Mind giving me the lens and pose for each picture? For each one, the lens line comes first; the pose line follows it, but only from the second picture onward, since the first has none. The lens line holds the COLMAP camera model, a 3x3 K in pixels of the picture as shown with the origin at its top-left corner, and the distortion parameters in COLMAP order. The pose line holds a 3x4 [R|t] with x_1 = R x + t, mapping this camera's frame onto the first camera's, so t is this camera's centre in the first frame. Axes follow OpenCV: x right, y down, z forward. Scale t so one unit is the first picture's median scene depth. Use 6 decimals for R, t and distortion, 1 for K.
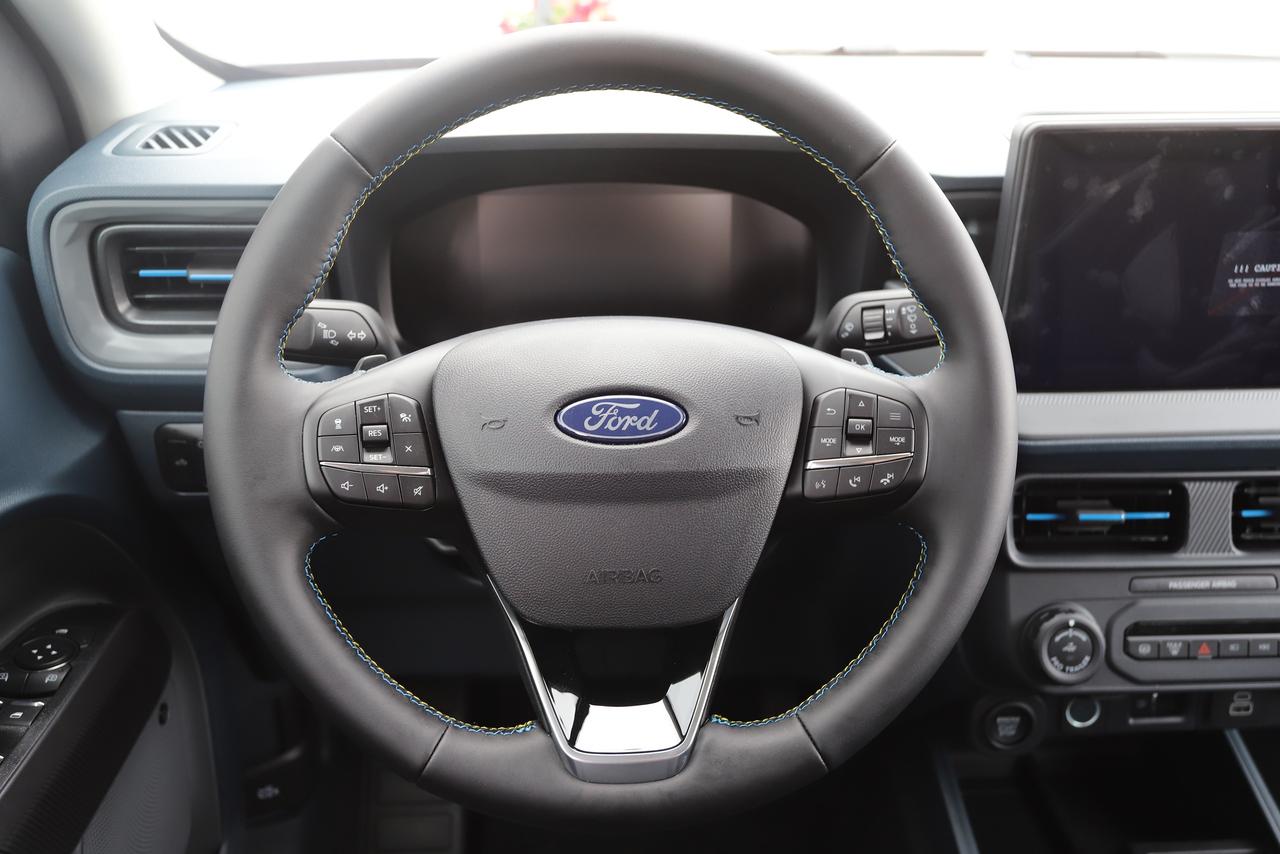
lens RADIAL K [[1070.3, 0, 637.2], [0, 1070.3, 412.5], [0, 0, 1]] dist [-0.000714, 0.004870]
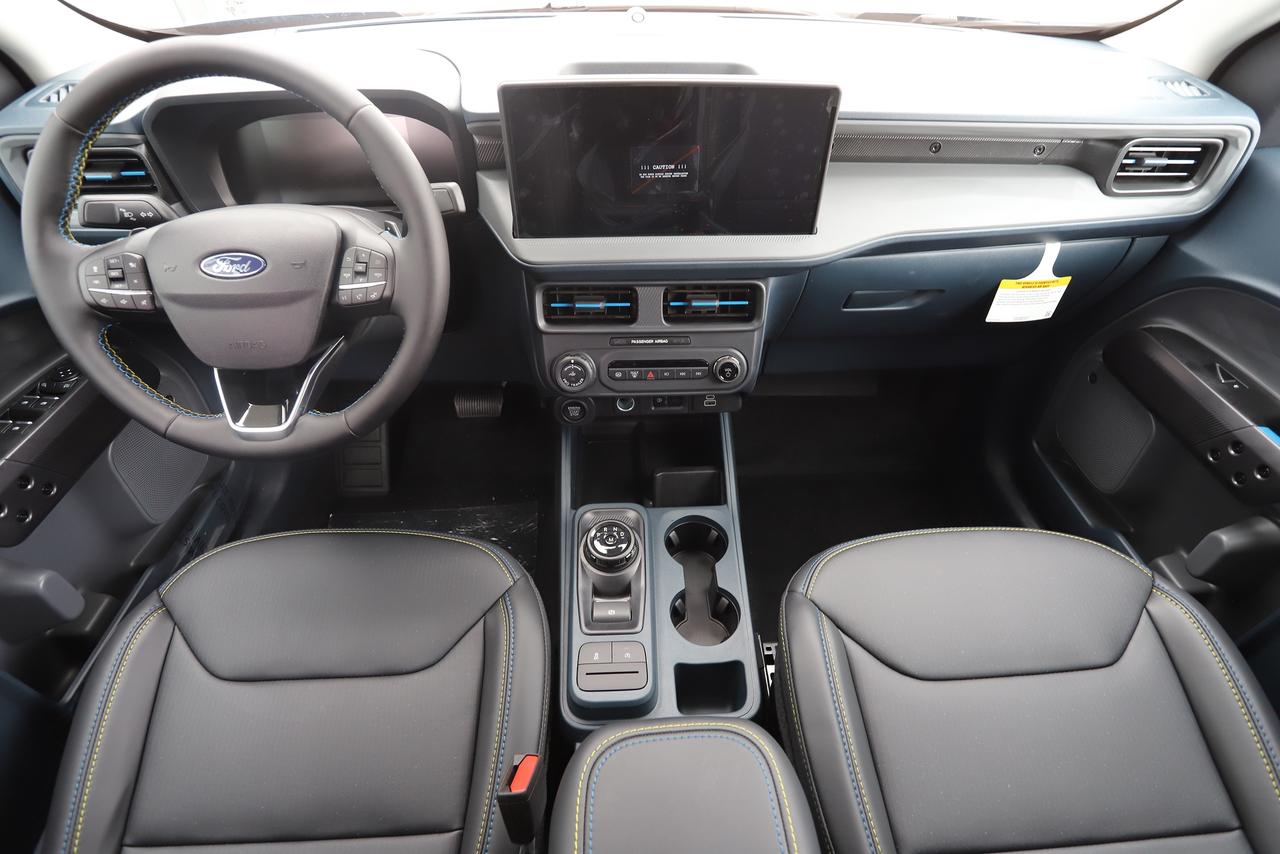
lens RADIAL K [[639.7, 0, 634.4], [0, 639.7, 411.9], [0, 0, 1]] dist [-0.064921, 0.026283]
pose [[0.999599, 0.011537, -0.025874, 0.578207], [-0.003135, 0.952765, 0.303691, -0.067715], [0.028156, -0.303488, 0.952419, -0.116284]]
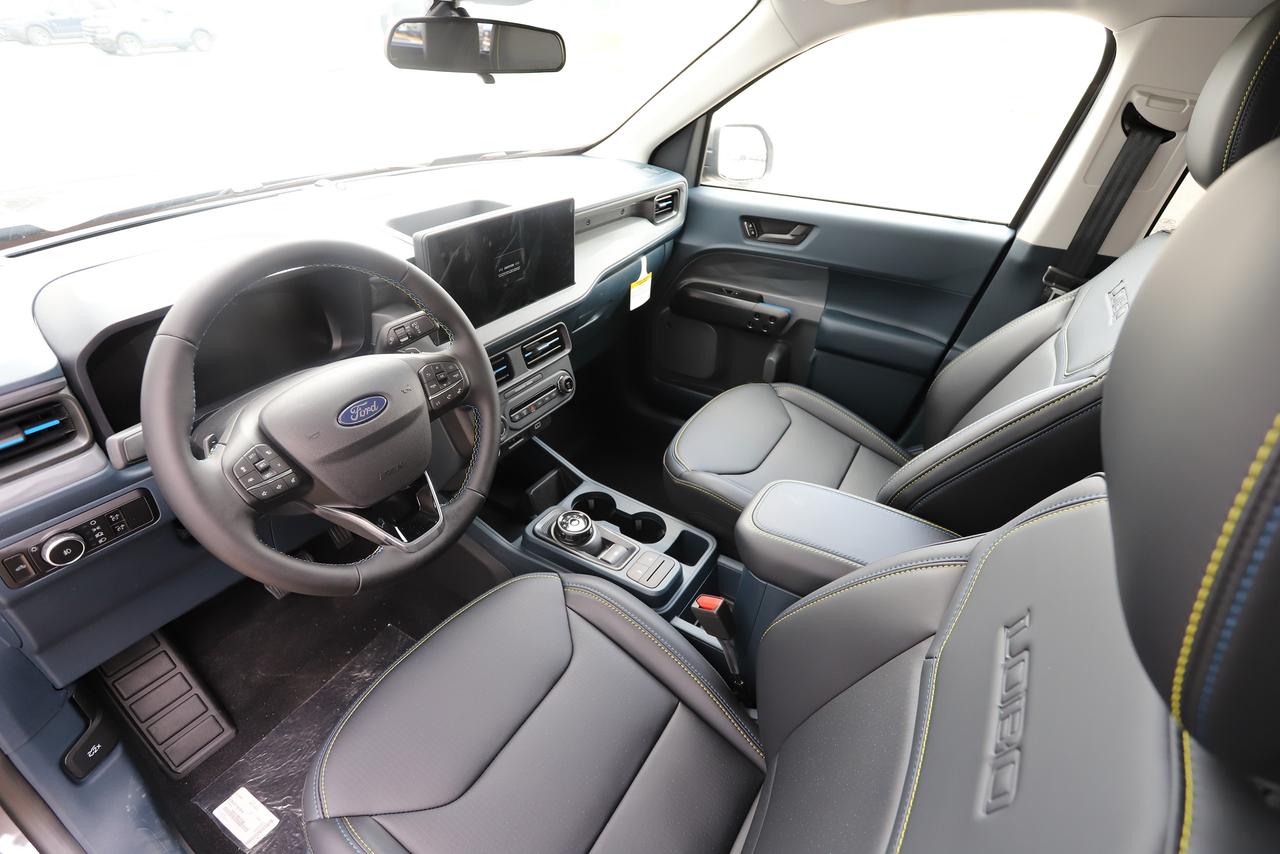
lens RADIAL K [[639.7, 0, 634.4], [0, 639.7, 411.9], [0, 0, 1]] dist [-0.064921, 0.026283]
pose [[0.583368, -0.405459, 0.703765, -0.492975], [0.297380, 0.912942, 0.279467, -0.154455], [-0.755809, 0.046253, 0.653156, -0.261853]]
